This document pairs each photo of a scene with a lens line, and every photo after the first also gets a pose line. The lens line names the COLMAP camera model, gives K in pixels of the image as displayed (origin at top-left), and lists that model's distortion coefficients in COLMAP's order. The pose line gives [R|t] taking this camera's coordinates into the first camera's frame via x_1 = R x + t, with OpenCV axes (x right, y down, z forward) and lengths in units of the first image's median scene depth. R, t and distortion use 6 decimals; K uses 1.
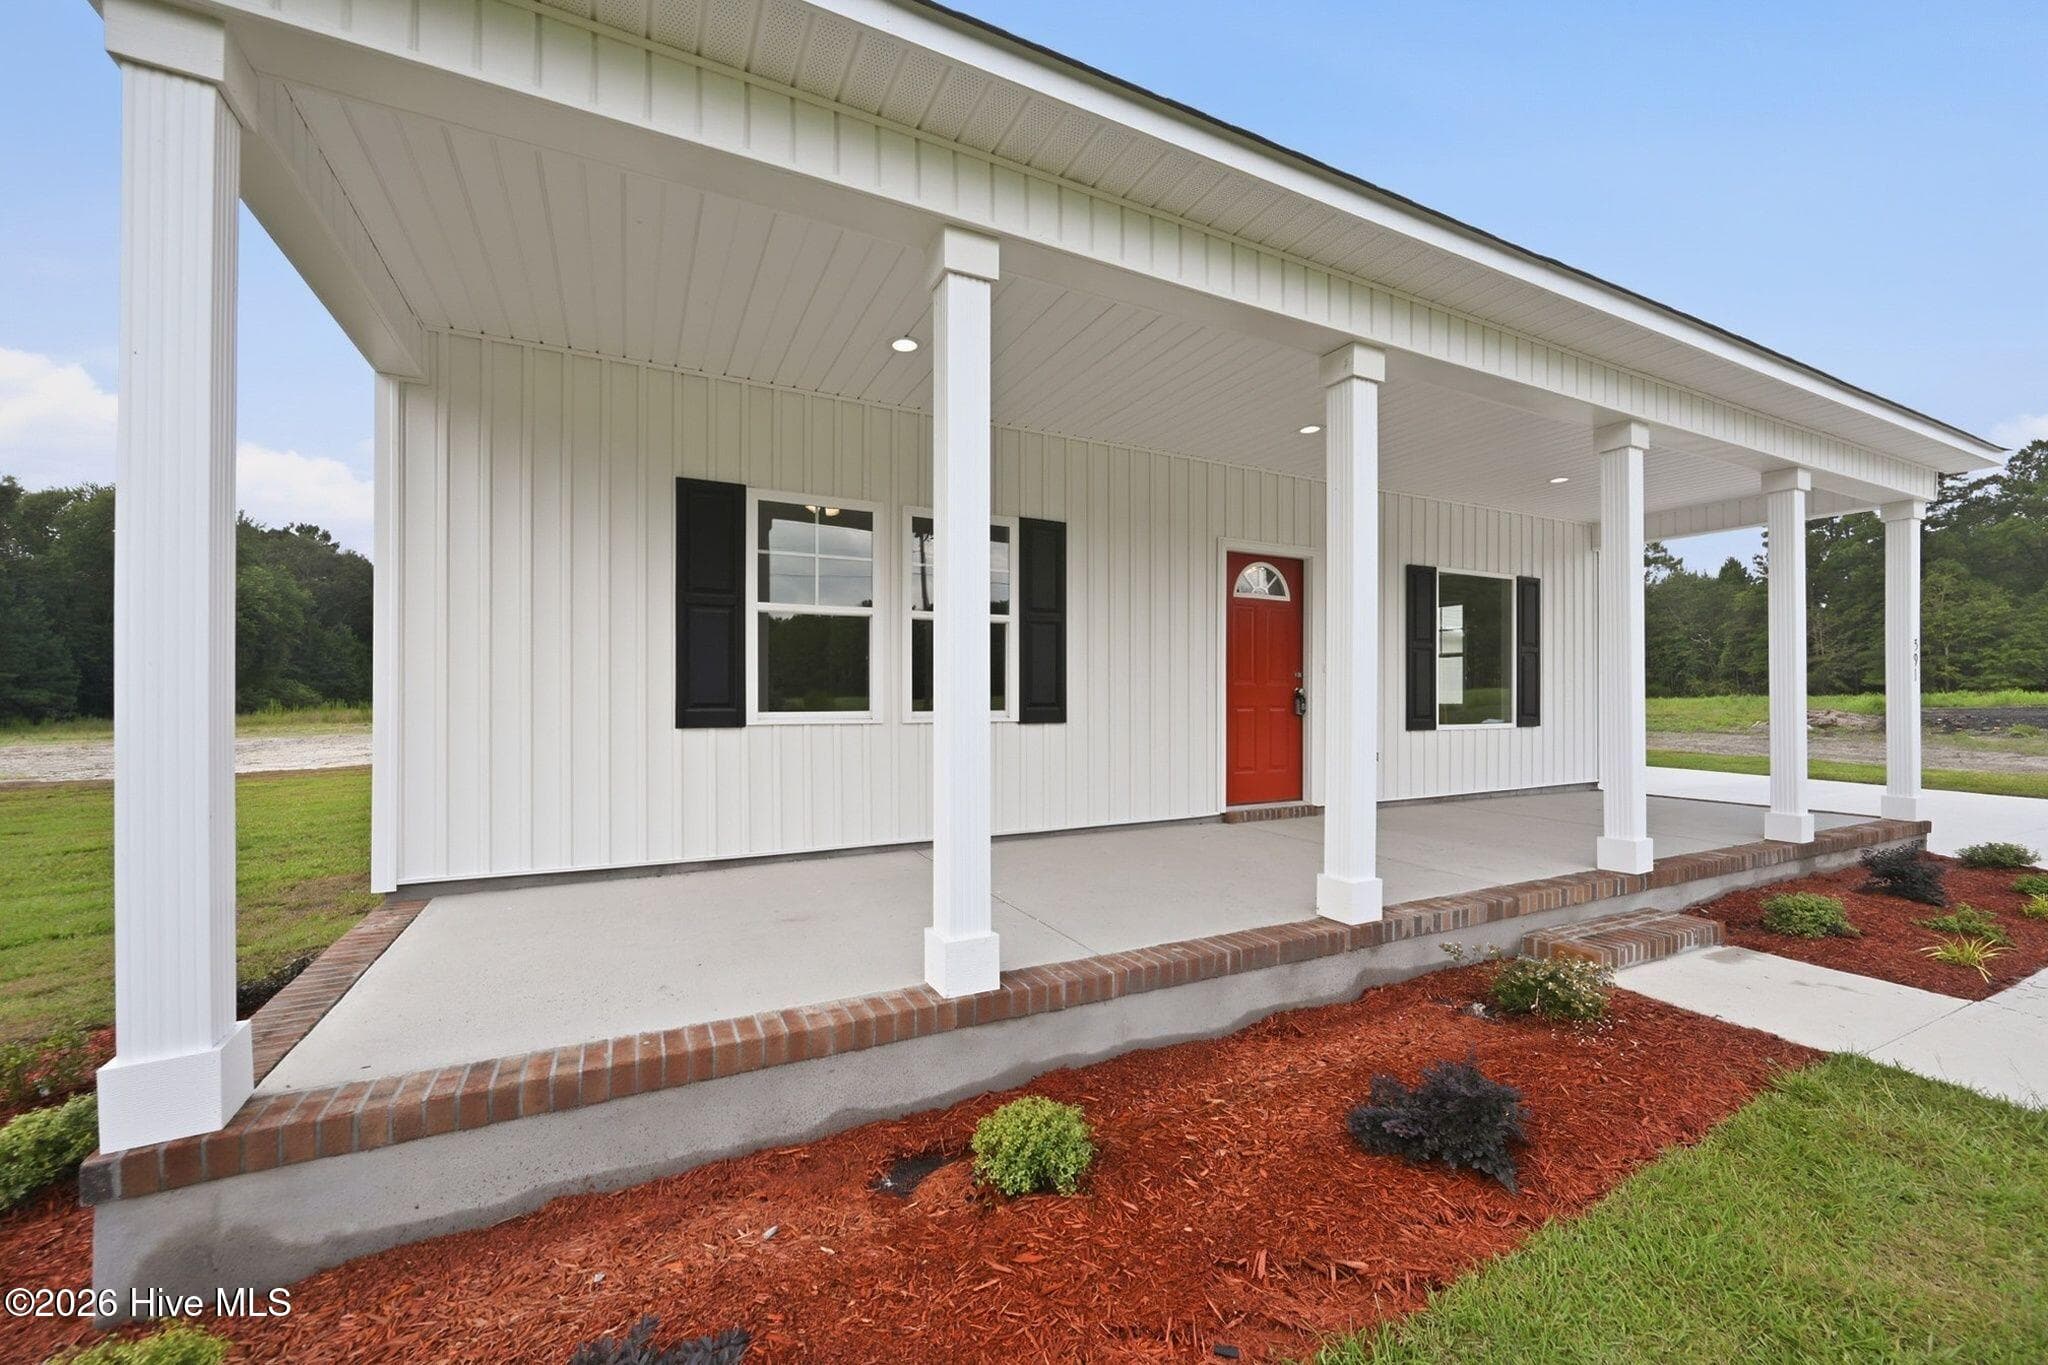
lens RADIAL K [[861.3, 0, 1012.7], [0, 861.3, 677.0], [0, 0, 1]] dist [0.000513, -0.000038]
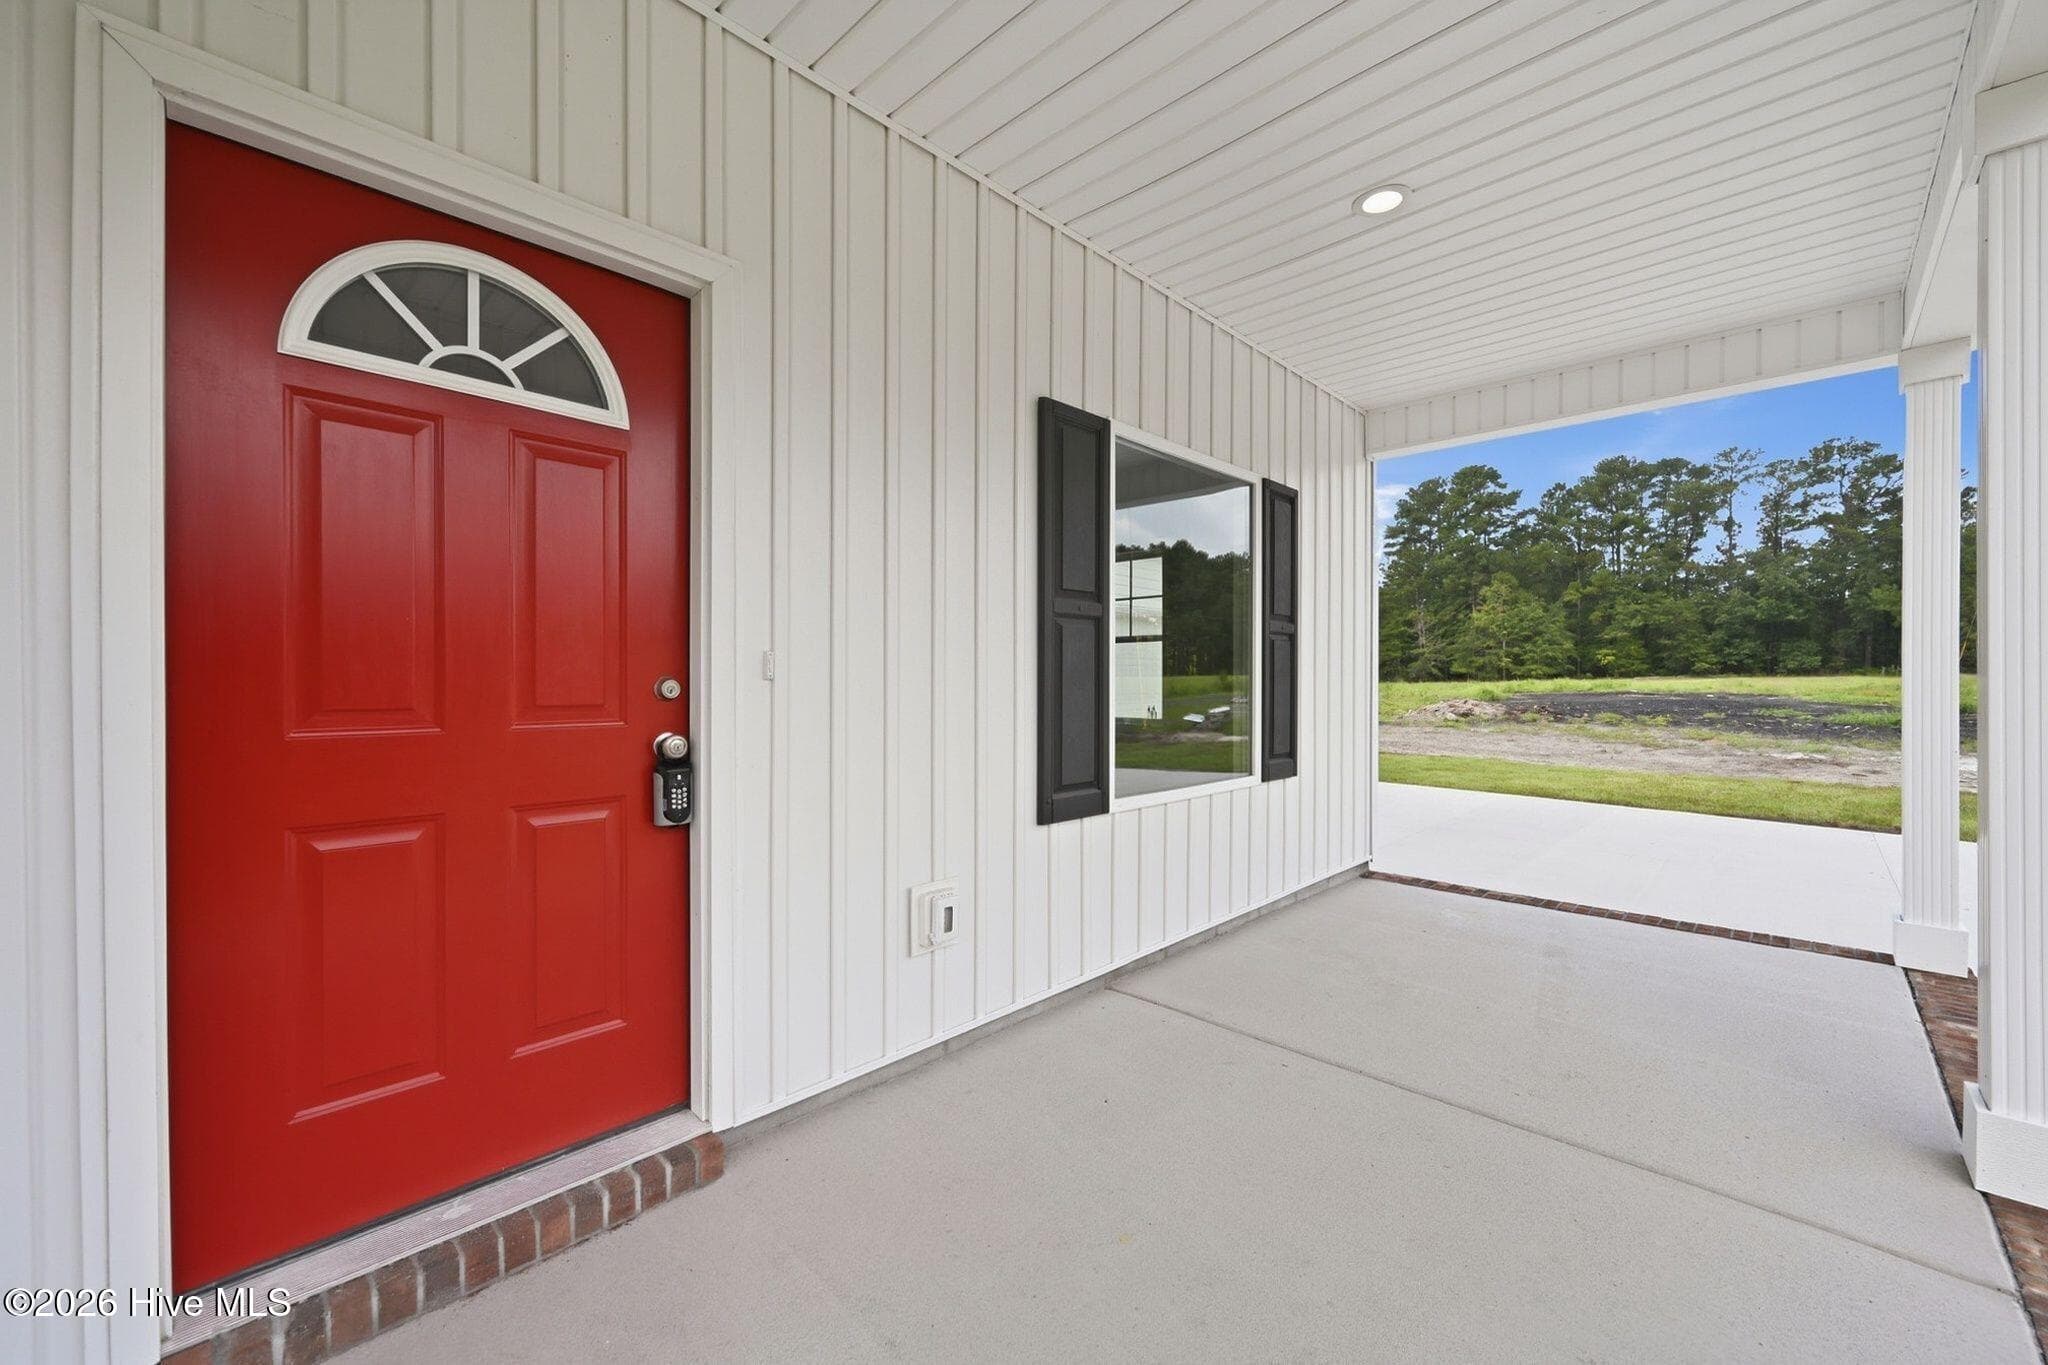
lens RADIAL K [[800.9, 0, 1033.8], [0, 800.9, 680.0], [0, 0, 1]] dist [-0.004232, 0.000004]
pose [[0.946161, -0.004753, 0.323662, 0.265264], [-0.001568, 0.999813, 0.019266, -0.008228], [-0.323693, -0.018736, 0.945976, 0.515822]]
